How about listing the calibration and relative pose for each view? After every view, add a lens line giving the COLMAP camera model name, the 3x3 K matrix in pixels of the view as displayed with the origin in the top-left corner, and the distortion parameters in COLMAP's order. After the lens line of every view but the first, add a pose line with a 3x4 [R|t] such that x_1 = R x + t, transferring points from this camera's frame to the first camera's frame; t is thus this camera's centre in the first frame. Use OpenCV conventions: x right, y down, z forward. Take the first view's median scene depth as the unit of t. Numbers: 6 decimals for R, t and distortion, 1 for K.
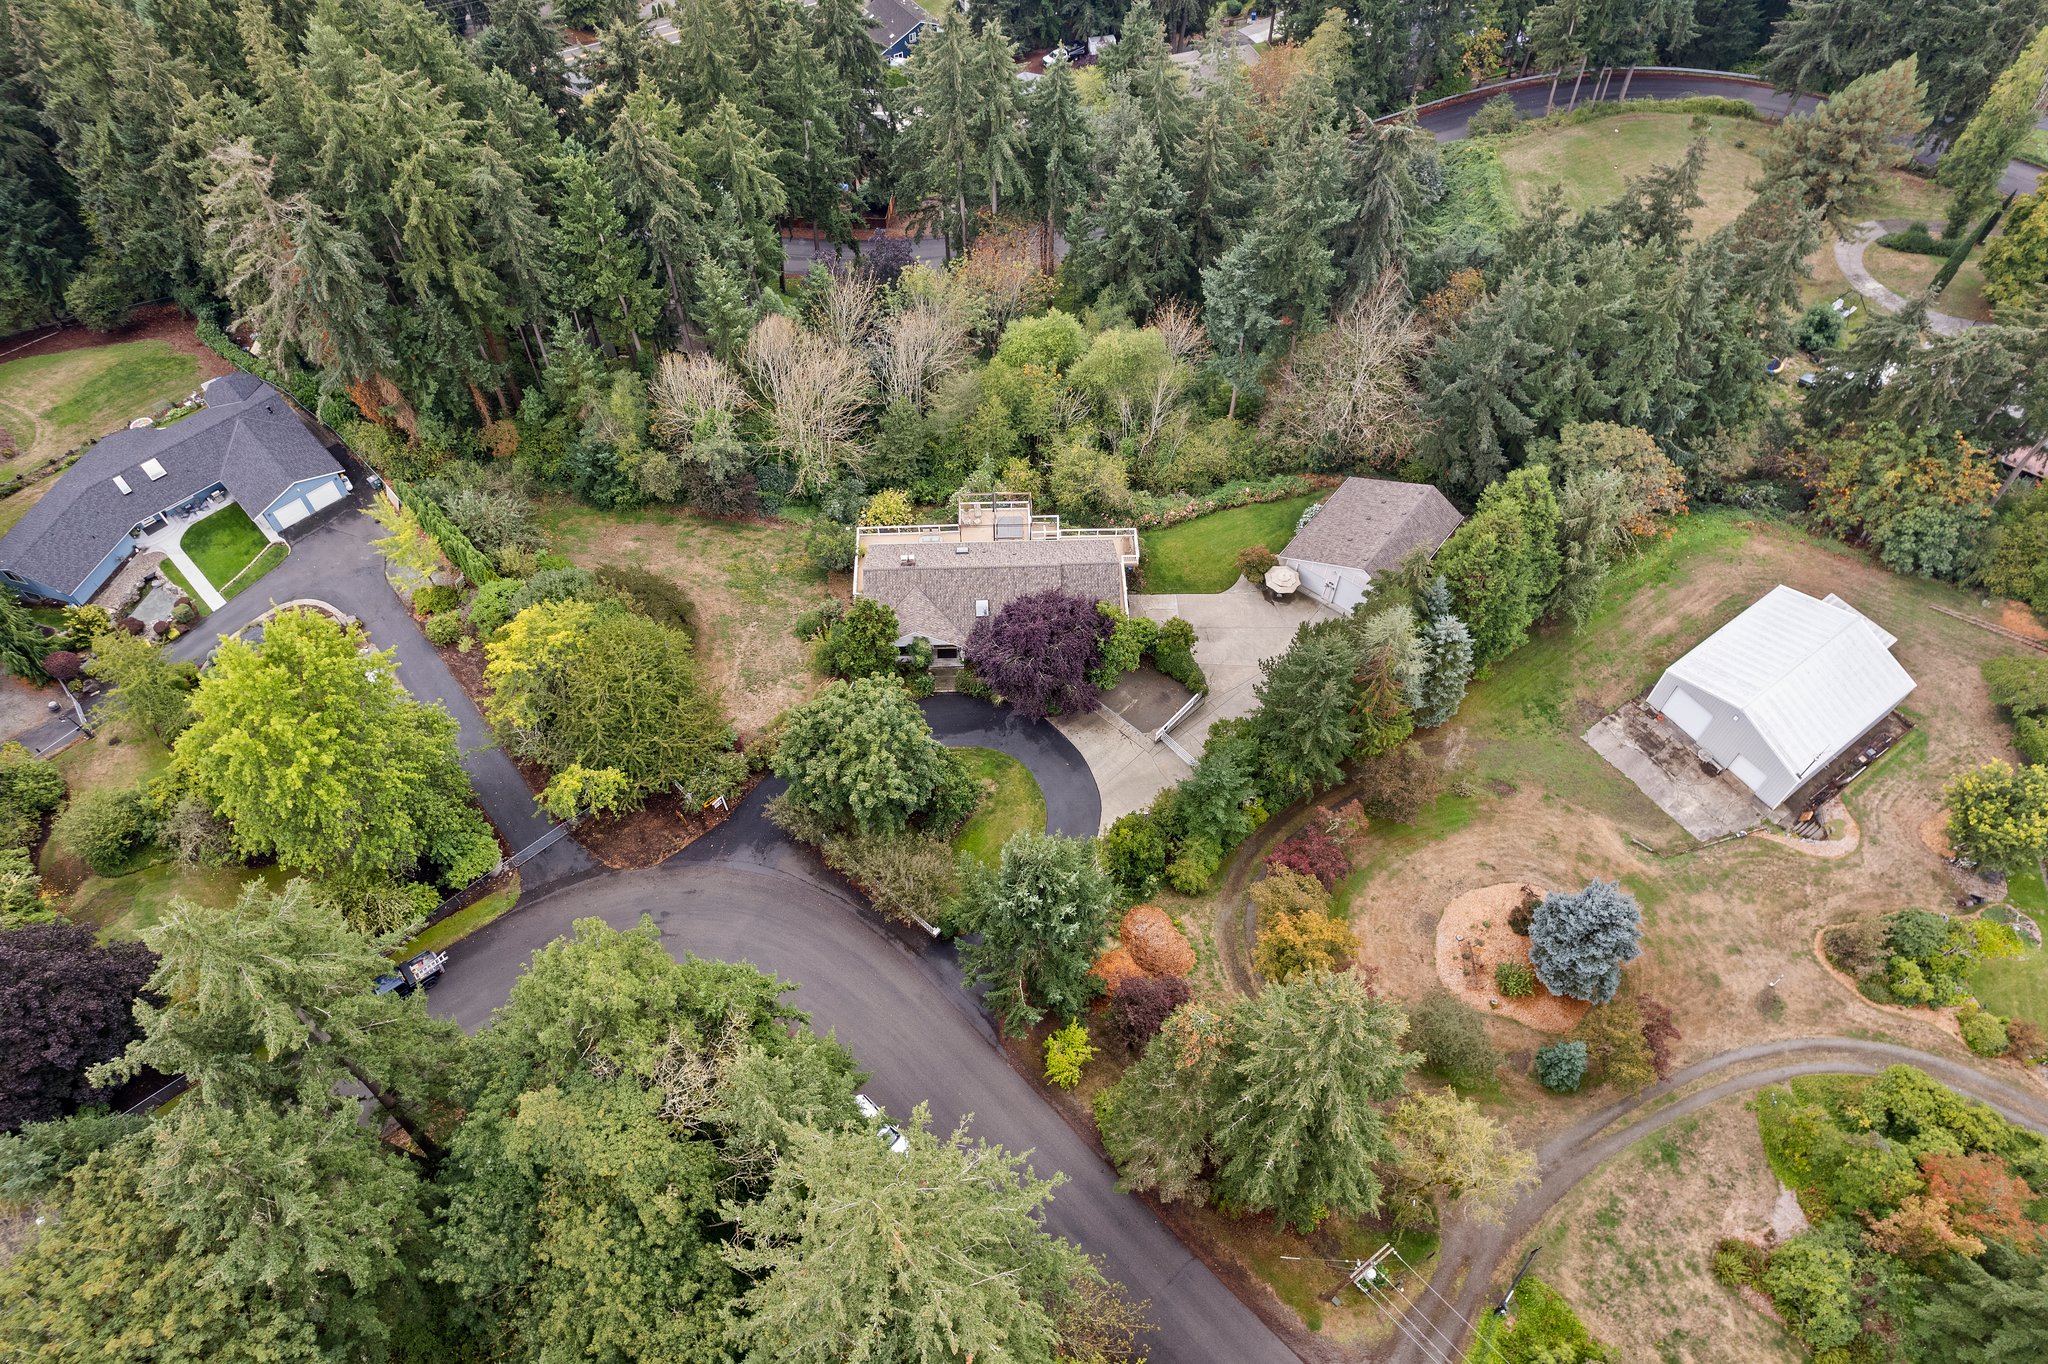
lens RADIAL K [[1311.6, 0, 1024.0], [0, 1311.6, 682.0], [0, 0, 1]] dist [-0.083945, 0.078894]
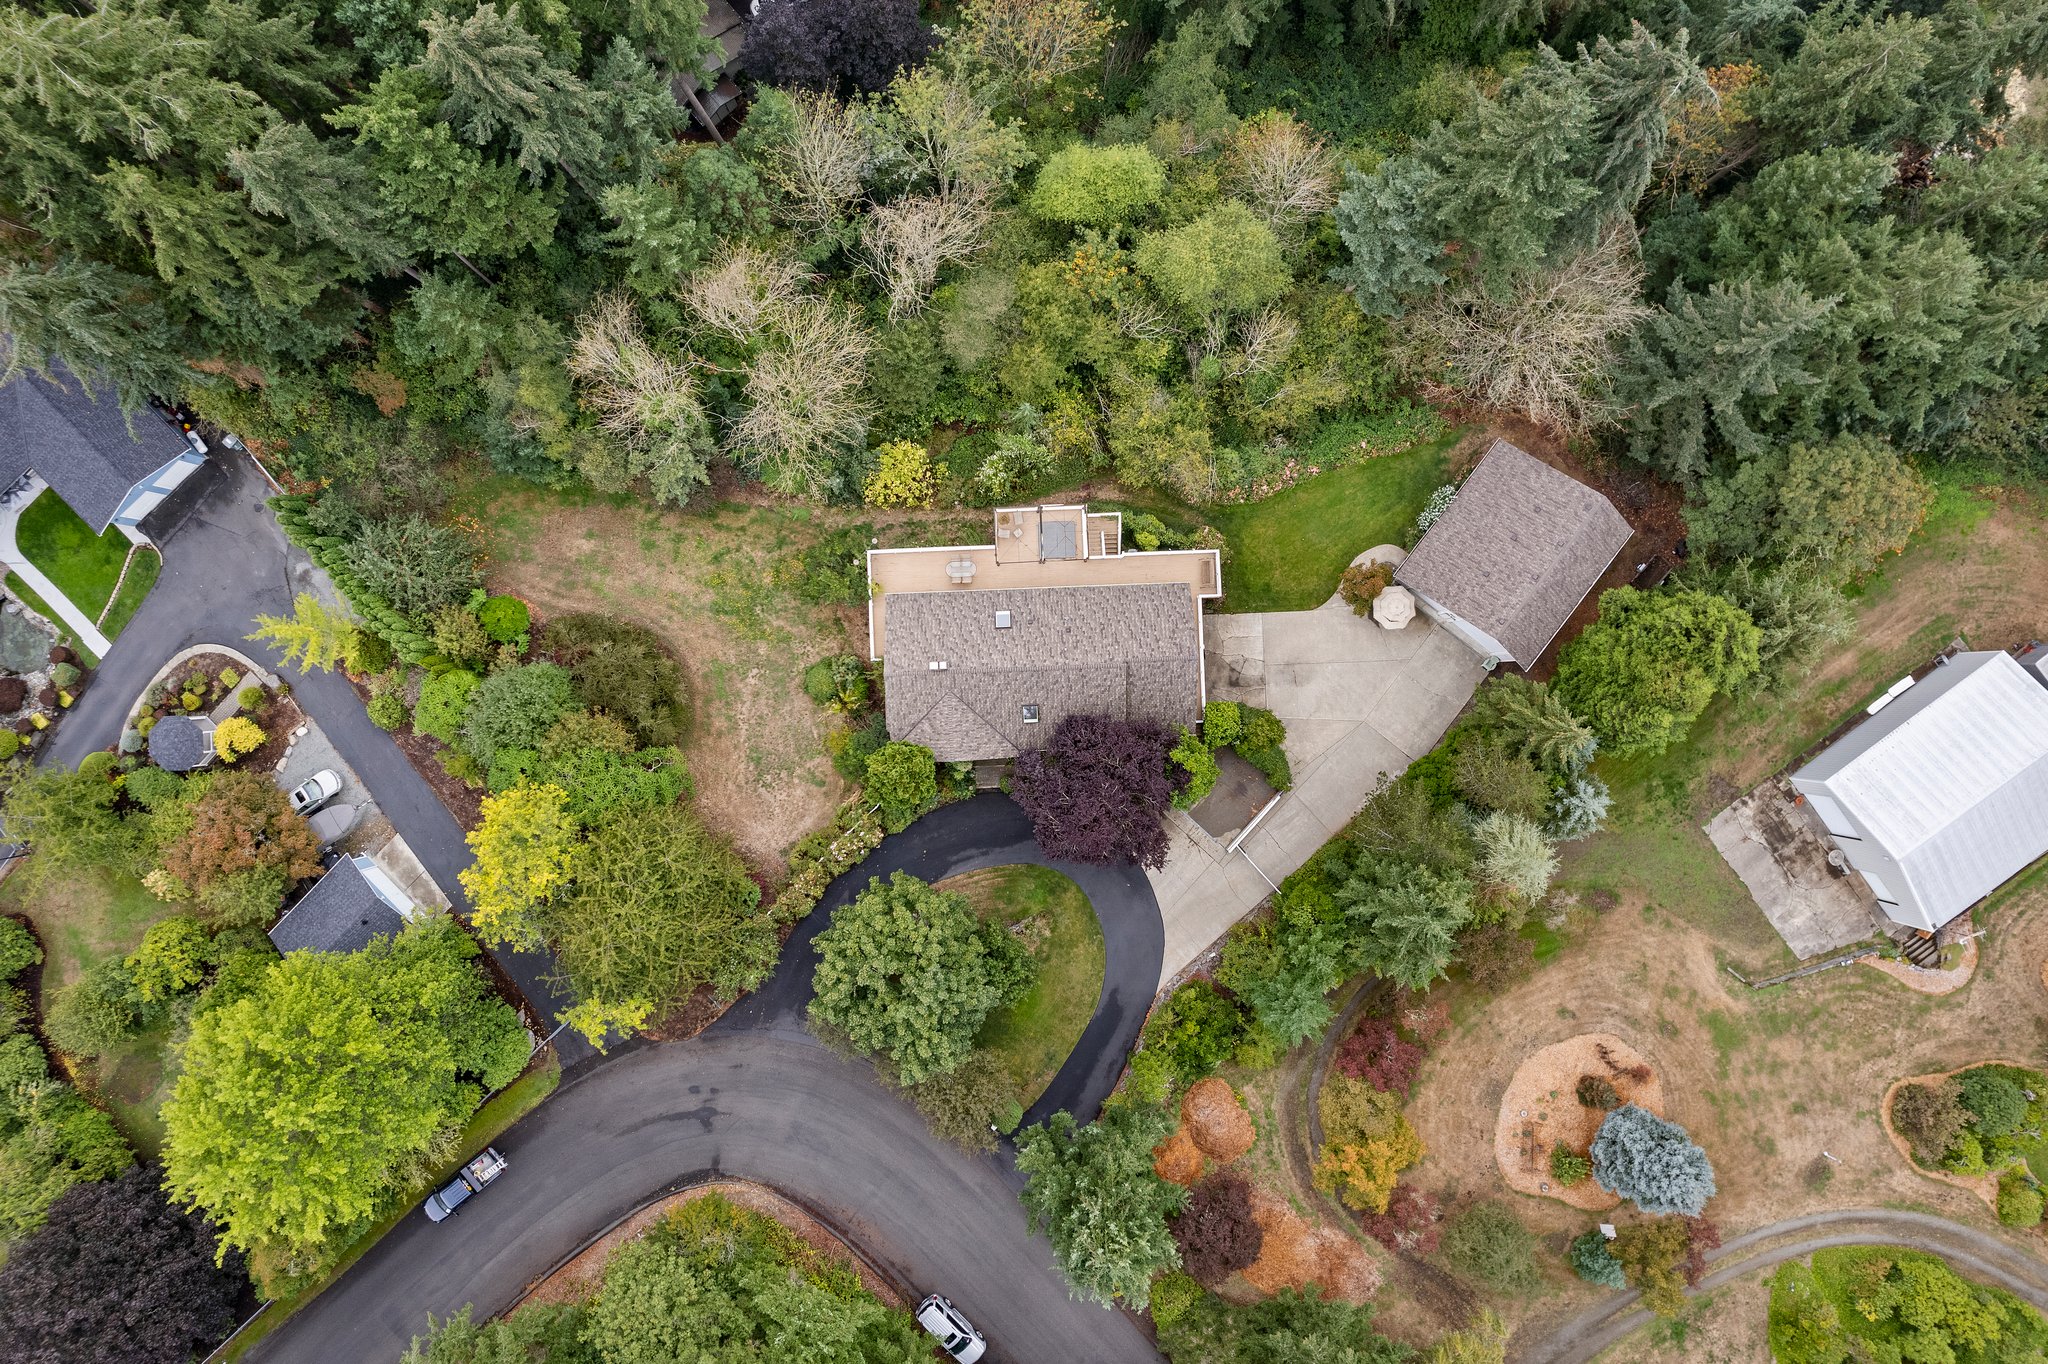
lens RADIAL K [[1311.6, 0, 1024.0], [0, 1311.6, 682.0], [0, 0, 1]] dist [-0.083945, 0.078894]
pose [[0.999953, -0.009339, -0.002723, -0.031587], [0.009213, 0.819258, 0.573352, -0.515301], [-0.003124, -0.573350, 0.819305, 0.310085]]
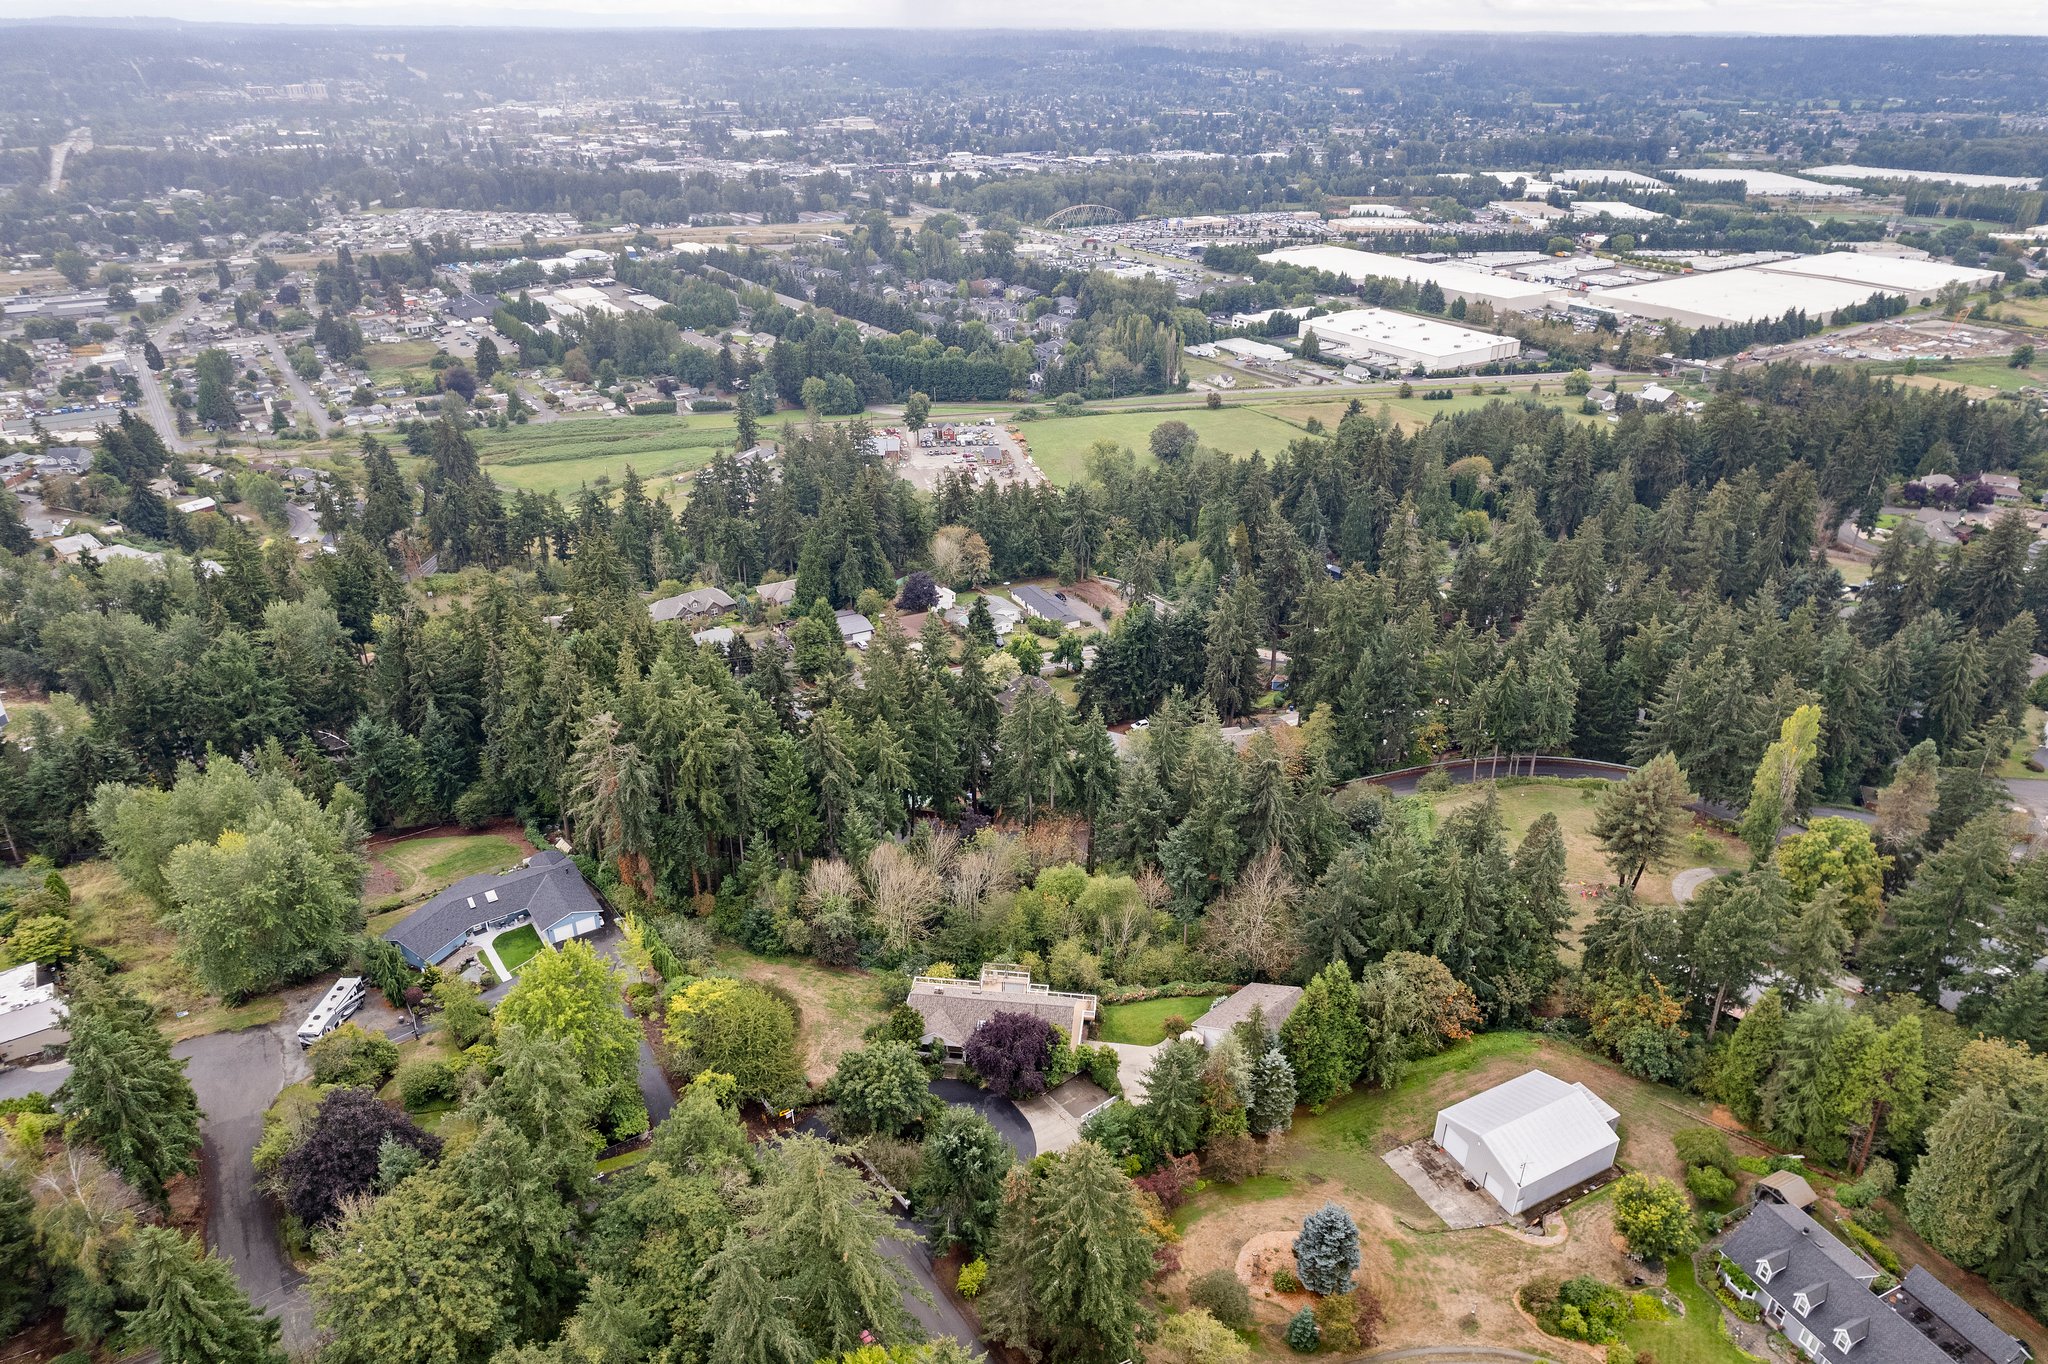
lens RADIAL K [[1311.6, 0, 1024.0], [0, 1311.6, 682.0], [0, 0, 1]] dist [-0.083945, 0.078894]
pose [[0.987173, 0.069115, -0.143917, 0.197062], [-0.129243, 0.875177, -0.466220, 0.279778], [0.093730, 0.478840, 0.872884, -0.493385]]
